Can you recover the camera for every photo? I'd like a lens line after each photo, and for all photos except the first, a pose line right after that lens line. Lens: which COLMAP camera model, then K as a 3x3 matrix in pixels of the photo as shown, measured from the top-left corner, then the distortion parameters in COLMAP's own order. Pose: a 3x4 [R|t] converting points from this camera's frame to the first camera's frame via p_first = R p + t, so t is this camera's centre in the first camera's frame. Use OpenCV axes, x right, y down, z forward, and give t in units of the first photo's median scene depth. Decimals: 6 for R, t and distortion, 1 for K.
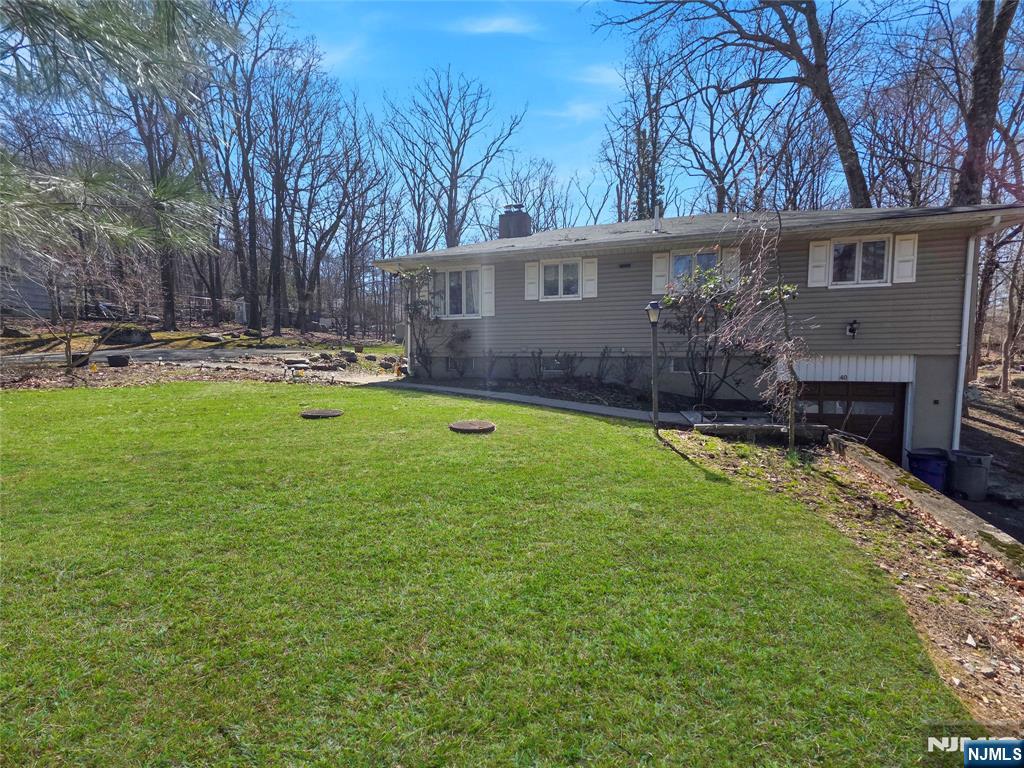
lens RADIAL K [[405.8, 0, 506.2], [0, 405.8, 382.4], [0, 0, 1]] dist [0.000866, 0.000580]
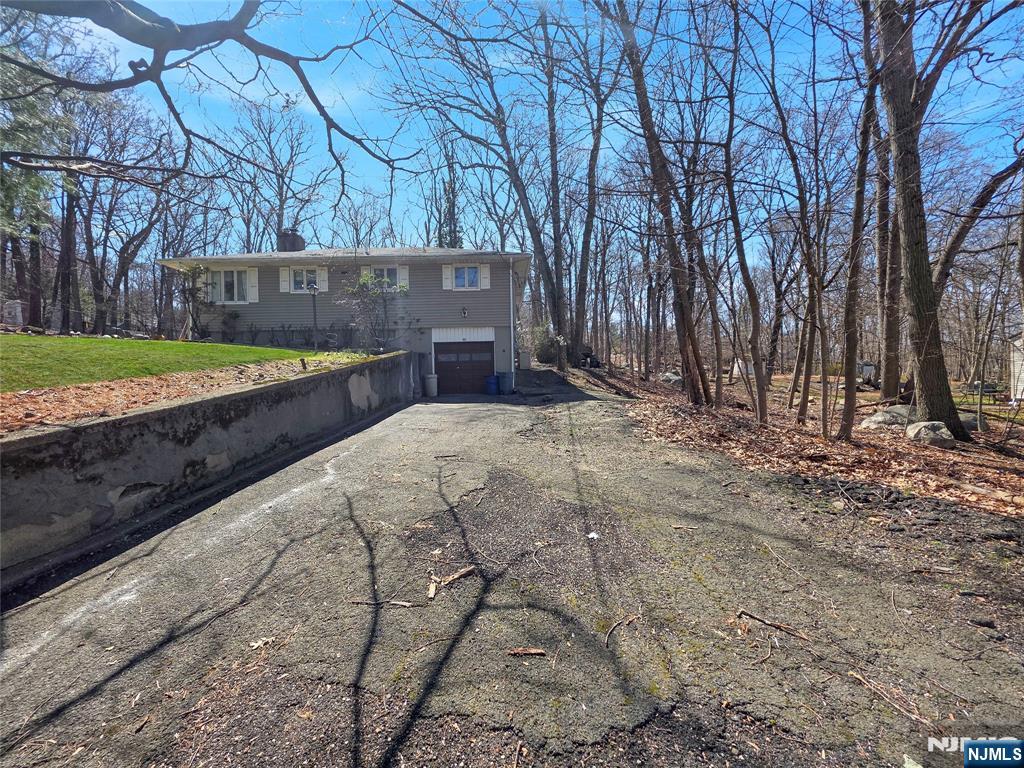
lens RADIAL K [[405.8, 0, 506.2], [0, 405.8, 382.4], [0, 0, 1]] dist [0.000866, 0.000580]
pose [[0.950974, -0.016427, 0.308836, 0.120167], [0.036087, 0.997661, -0.058055, 0.079408], [-0.307159, 0.066354, 0.949342, -0.209971]]
